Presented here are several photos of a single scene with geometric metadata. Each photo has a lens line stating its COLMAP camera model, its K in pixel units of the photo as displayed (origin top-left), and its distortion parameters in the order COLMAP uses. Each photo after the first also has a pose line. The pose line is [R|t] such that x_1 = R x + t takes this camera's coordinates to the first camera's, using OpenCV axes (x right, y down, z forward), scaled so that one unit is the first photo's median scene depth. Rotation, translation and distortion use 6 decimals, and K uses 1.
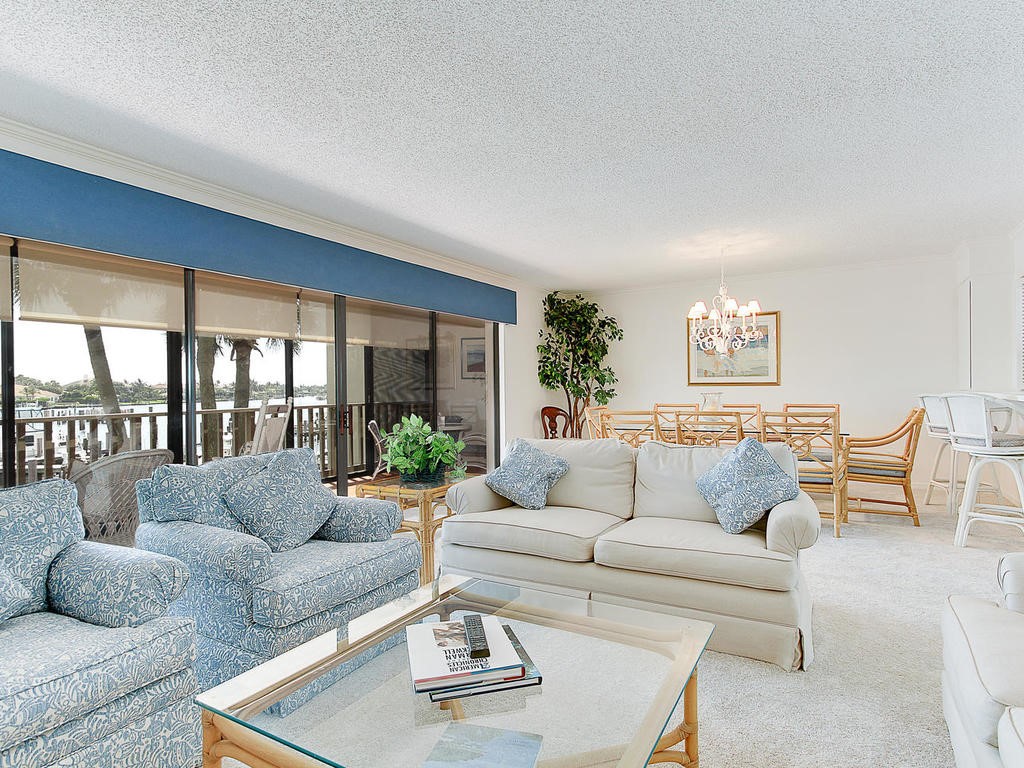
lens RADIAL K [[554.9, 0, 512.0], [0, 554.9, 384.0], [0, 0, 1]] dist [-0.002459, -0.000213]
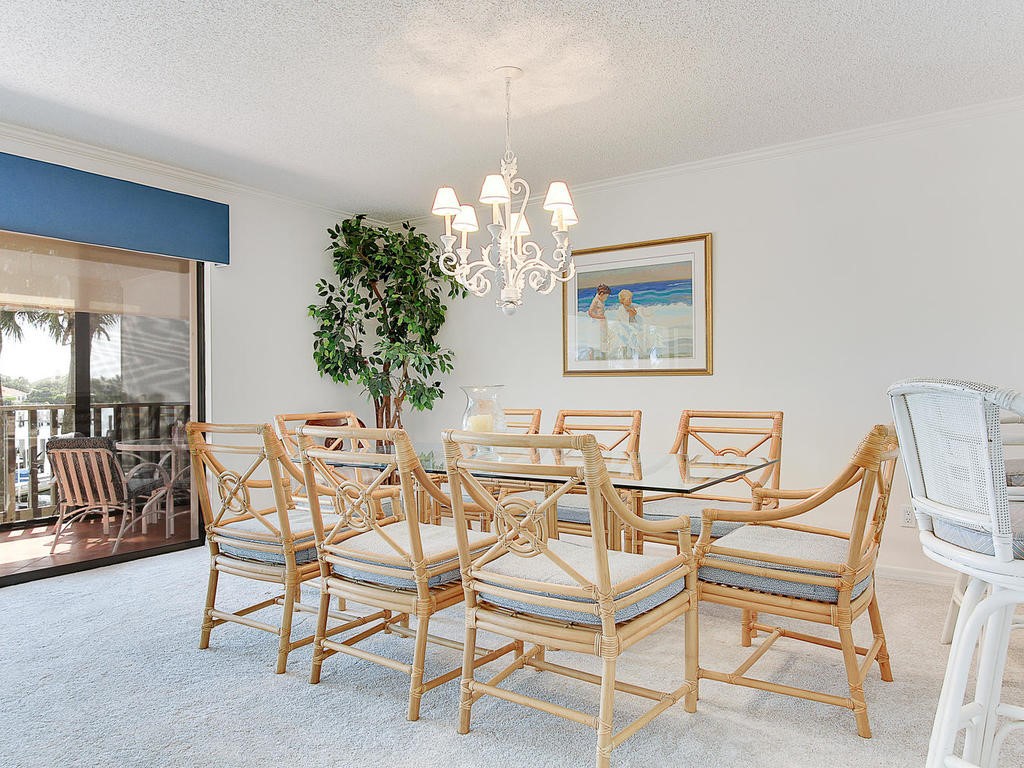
lens RADIAL K [[684.9, 0, 512.0], [0, 684.9, 384.0], [0, 0, 1]] dist [-0.031140, -0.000235]
pose [[0.996189, 0.005779, -0.087027, 0.332855], [-0.005812, 0.999983, -0.000125, 0.011503], [0.087025, 0.000630, 0.996206, 0.326290]]
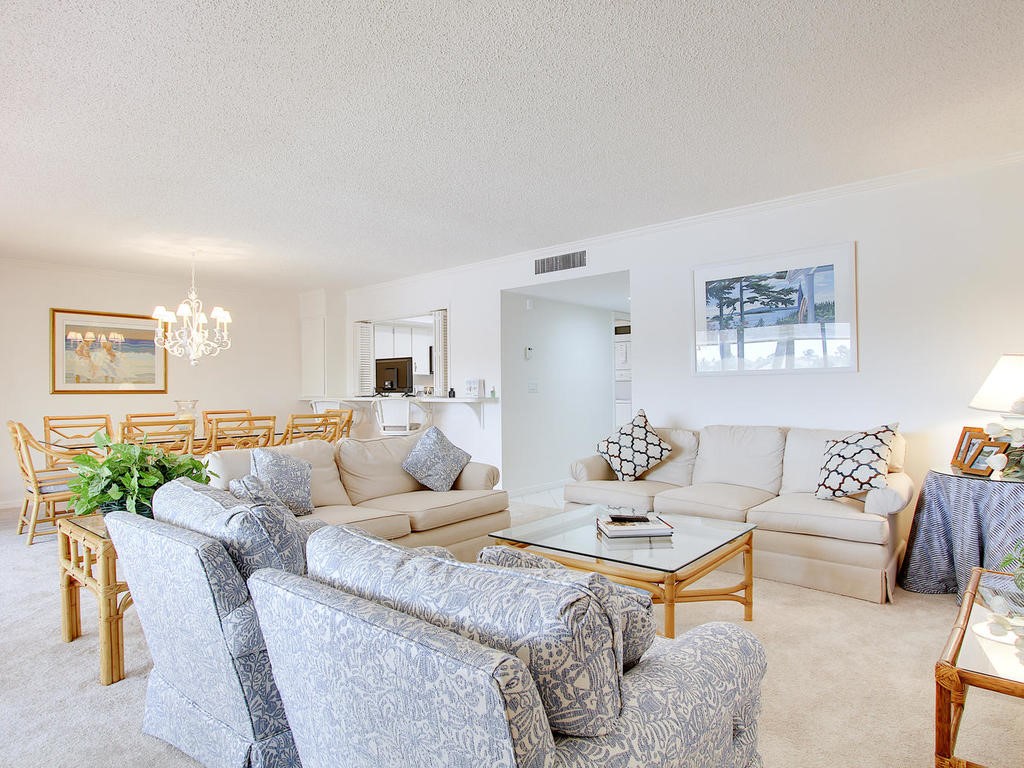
lens RADIAL K [[615.3, 0, 512.0], [0, 615.3, 384.0], [0, 0, 1]] dist [0.003913, 0.001283]
pose [[0.194016, 0.014391, 0.980893, -0.433186], [0.002698, 0.999881, -0.015203, 0.004151], [-0.980995, 0.005596, 0.193954, 0.185930]]
